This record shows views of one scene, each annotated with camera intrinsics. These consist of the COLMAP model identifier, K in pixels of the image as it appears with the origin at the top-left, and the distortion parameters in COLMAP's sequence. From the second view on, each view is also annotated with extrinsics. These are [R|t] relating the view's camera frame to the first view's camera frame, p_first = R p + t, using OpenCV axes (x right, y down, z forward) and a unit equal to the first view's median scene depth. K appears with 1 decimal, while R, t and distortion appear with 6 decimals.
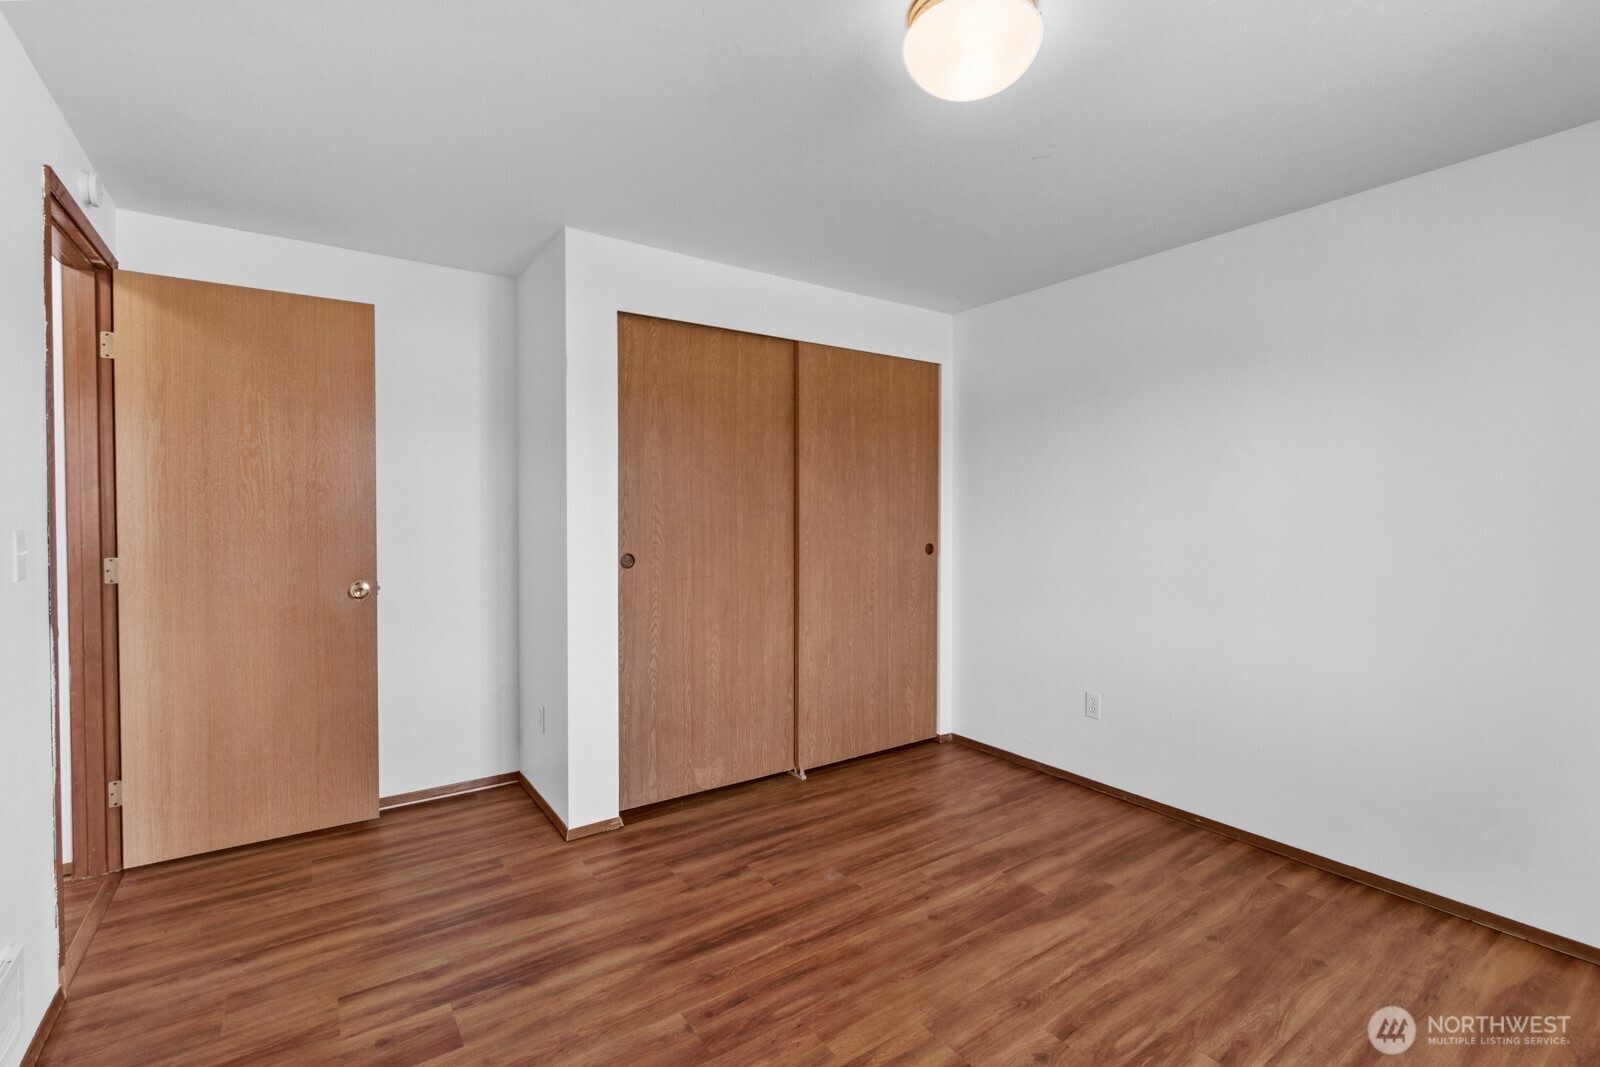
lens RADIAL K [[711.4, 0, 793.9], [0, 711.4, 531.1], [0, 0, 1]] dist [-0.003108, 0.001029]
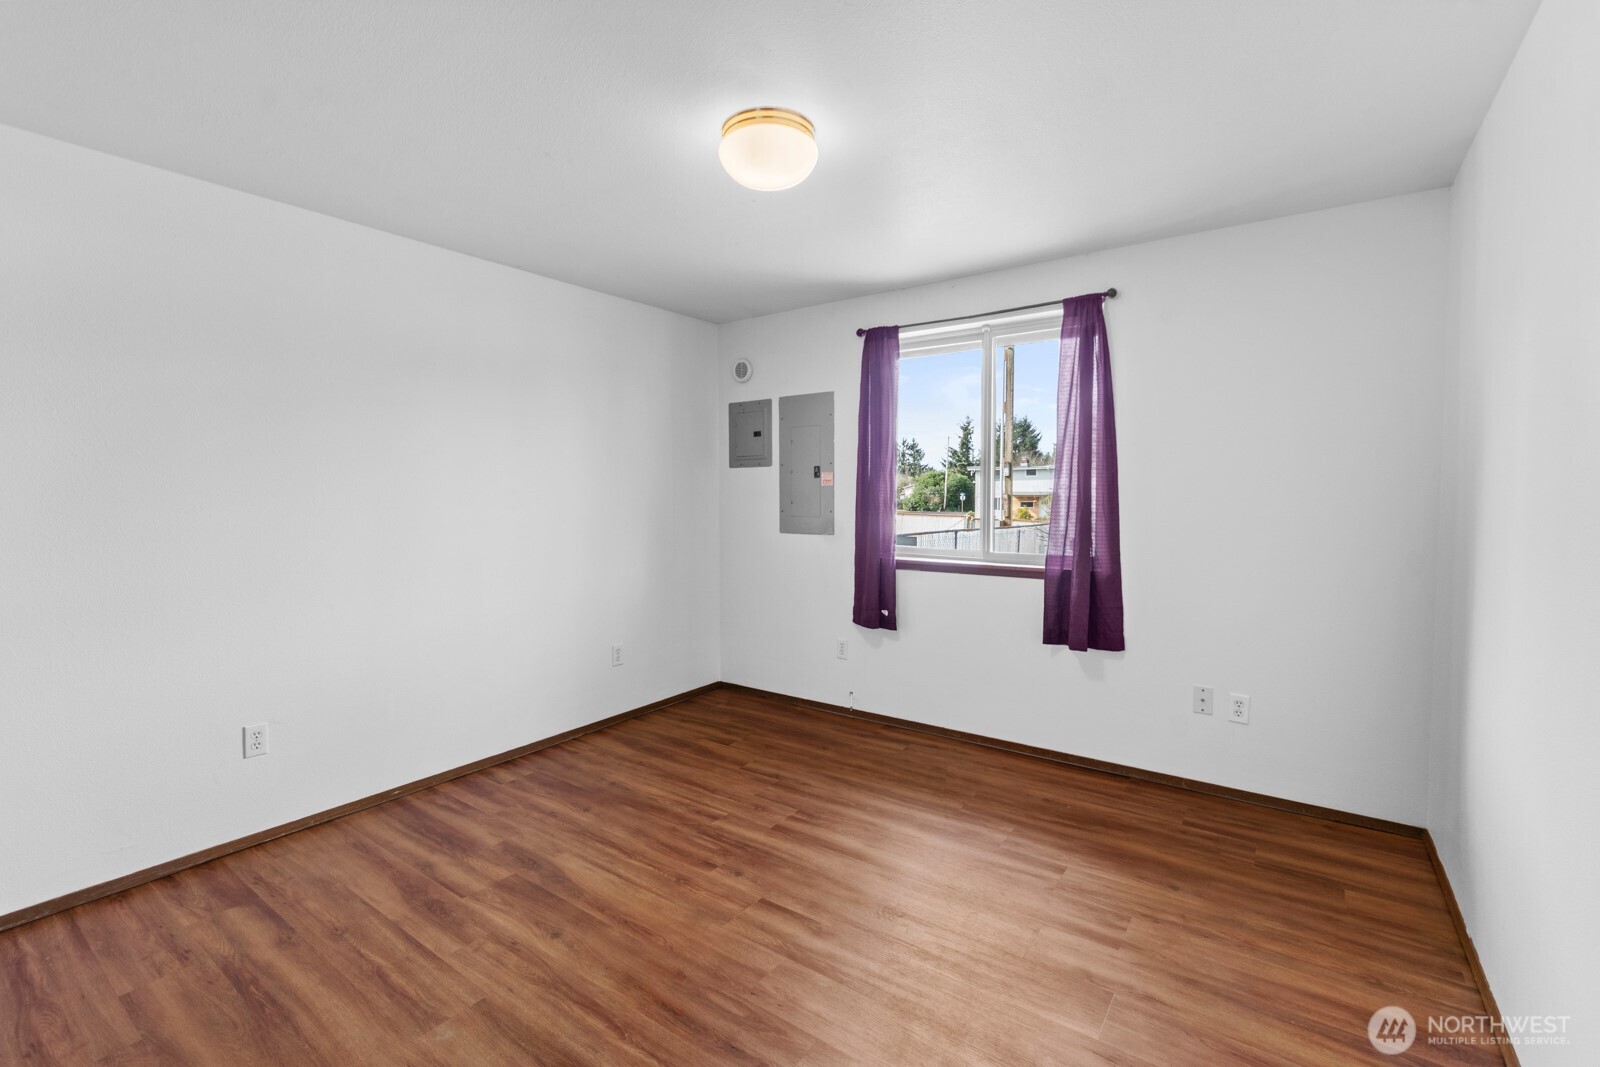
lens RADIAL K [[711.4, 0, 793.1], [0, 711.4, 529.1], [0, 0, 1]] dist [-0.003108, 0.001029]
pose [[-0.327090, -0.046577, 0.943845, -0.700989], [0.030760, 0.997731, 0.059896, -0.028036], [-0.944492, 0.048624, -0.324915, 0.915903]]
